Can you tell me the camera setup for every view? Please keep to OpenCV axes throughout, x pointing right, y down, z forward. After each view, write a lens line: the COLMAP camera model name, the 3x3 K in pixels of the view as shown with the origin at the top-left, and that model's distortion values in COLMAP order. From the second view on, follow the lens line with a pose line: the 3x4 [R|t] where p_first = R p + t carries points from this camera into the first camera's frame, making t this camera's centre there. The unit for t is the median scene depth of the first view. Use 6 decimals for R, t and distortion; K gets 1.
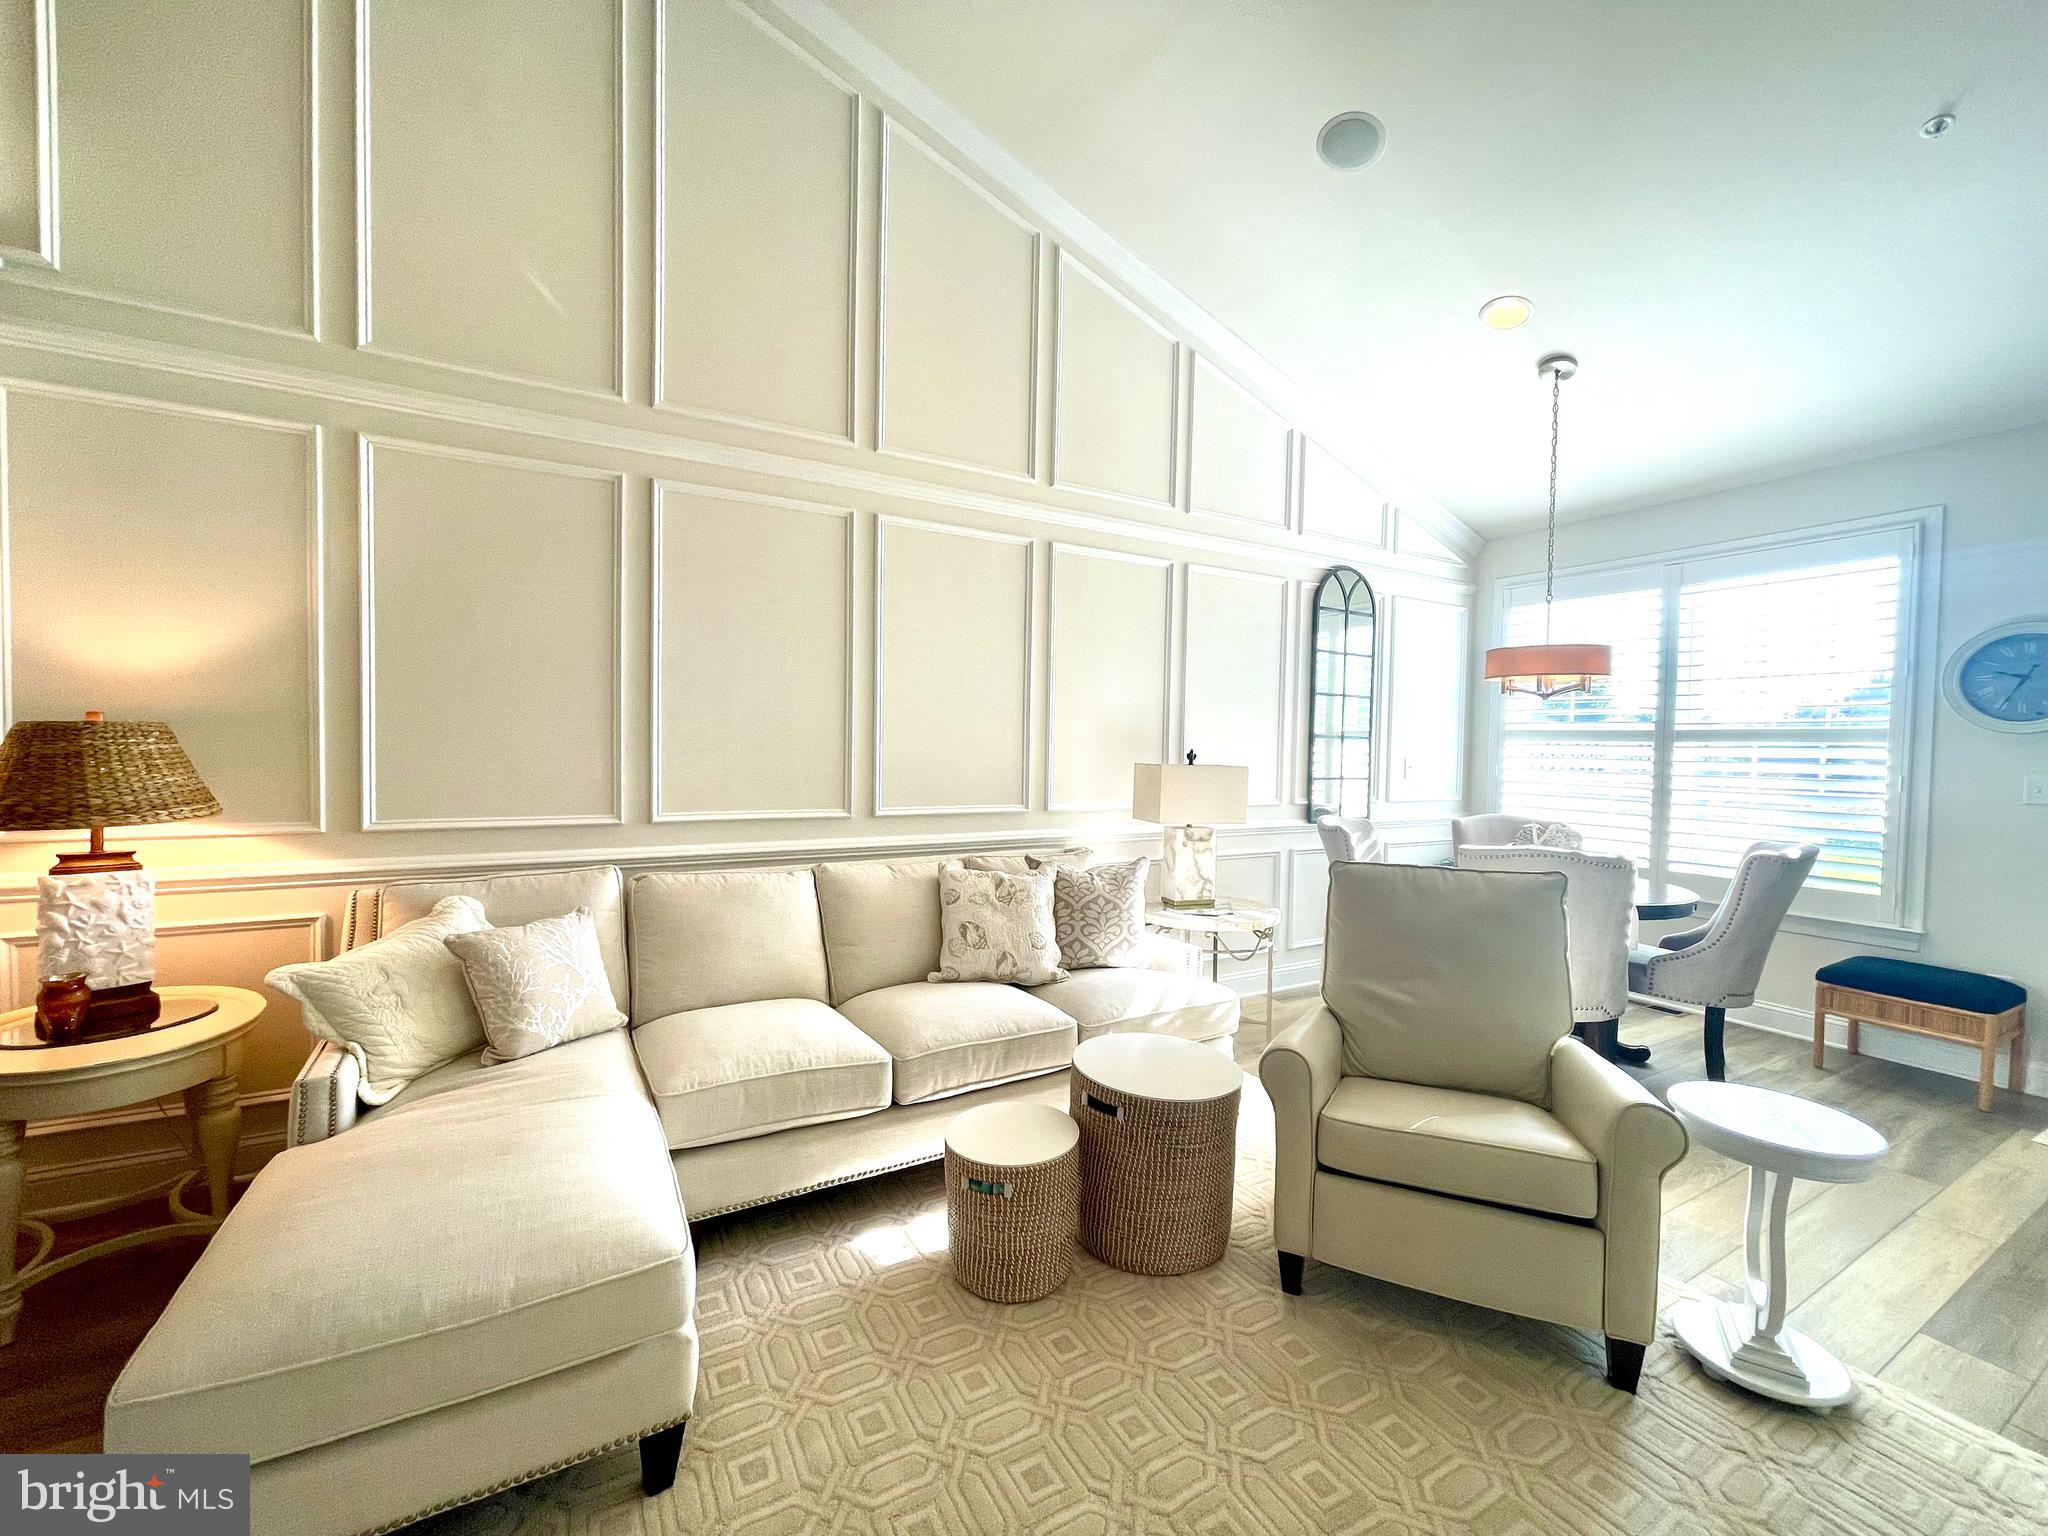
lens RADIAL K [[822.6, 0, 1013.0], [0, 822.6, 780.7], [0, 0, 1]] dist [0.002139, 0.000038]
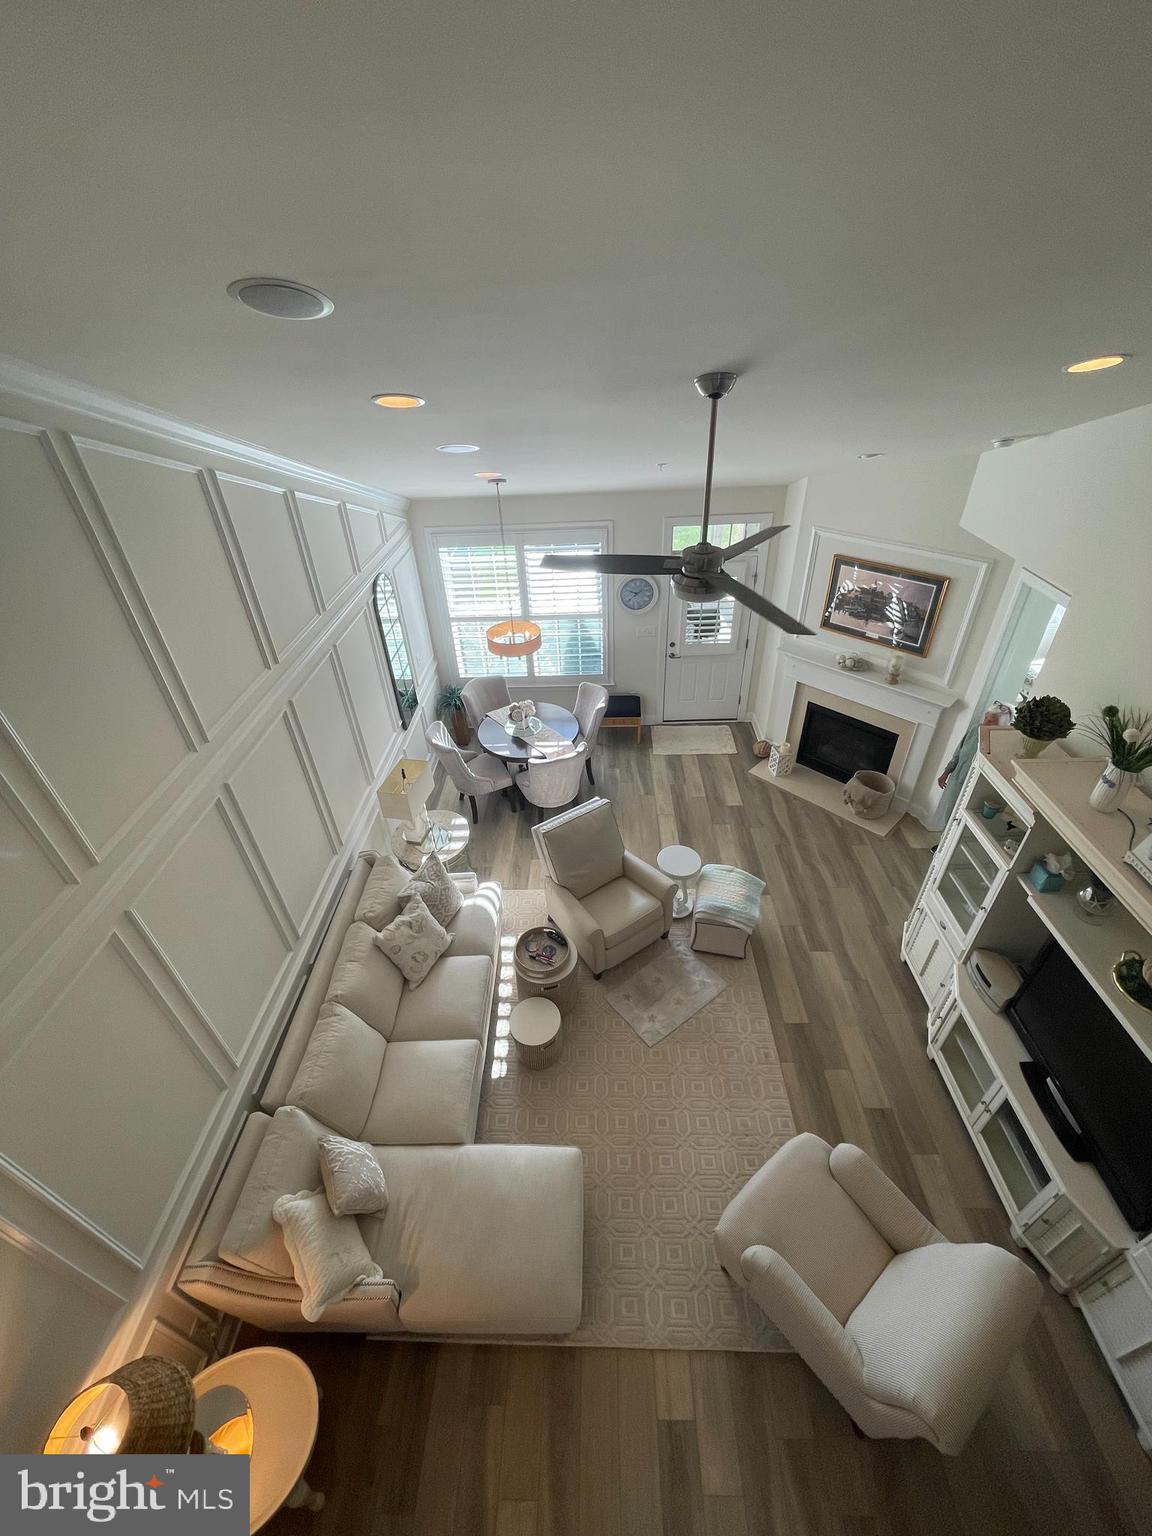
lens RADIAL K [[617.0, 0, 576.0], [0, 617.0, 768.0], [0, 0, 1]] dist [0.002139, 0.000038]
pose [[0.512585, -0.533575, 0.672722, -0.463067], [0.080312, 0.809836, 0.581134, -0.760273], [-0.854872, -0.243853, 0.457962, 0.108739]]
